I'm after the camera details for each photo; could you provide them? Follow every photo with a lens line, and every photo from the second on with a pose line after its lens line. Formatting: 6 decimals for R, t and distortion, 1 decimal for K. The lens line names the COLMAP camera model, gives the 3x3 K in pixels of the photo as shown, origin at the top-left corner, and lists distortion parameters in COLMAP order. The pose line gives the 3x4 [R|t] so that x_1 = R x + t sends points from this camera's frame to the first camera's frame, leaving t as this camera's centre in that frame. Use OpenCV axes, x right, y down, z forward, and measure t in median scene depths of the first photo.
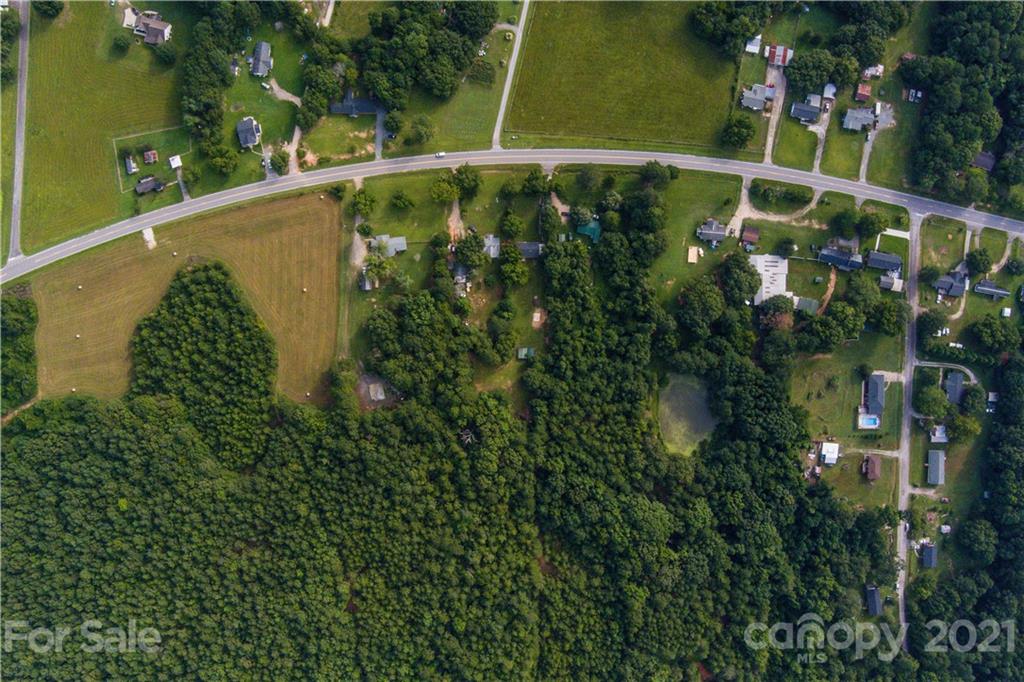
lens RADIAL K [[824.9, 0, 512.0], [0, 824.9, 341.0], [0, 0, 1]] dist [-0.062973, -0.000654]
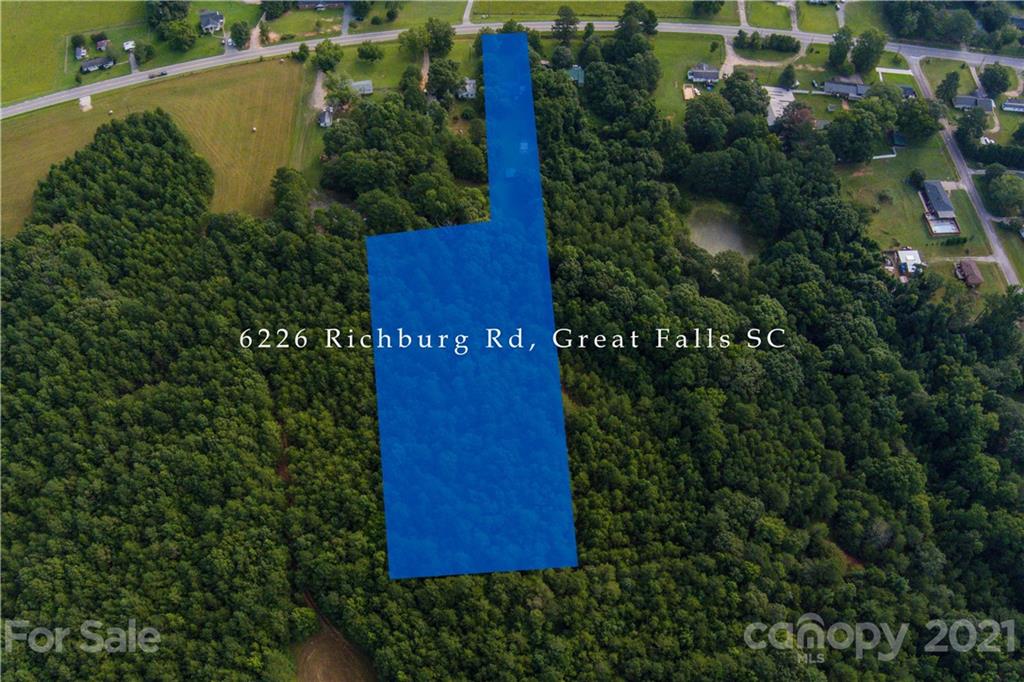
lens RADIAL K [[824.9, 0, 512.0], [0, 824.9, 341.0], [0, 0, 1]] dist [-0.062973, -0.000654]
pose [[0.996596, -0.067762, 0.046953, -0.037374], [0.082404, 0.835493, -0.543287, 0.618220], [-0.002415, 0.545307, 0.838233, 0.401026]]
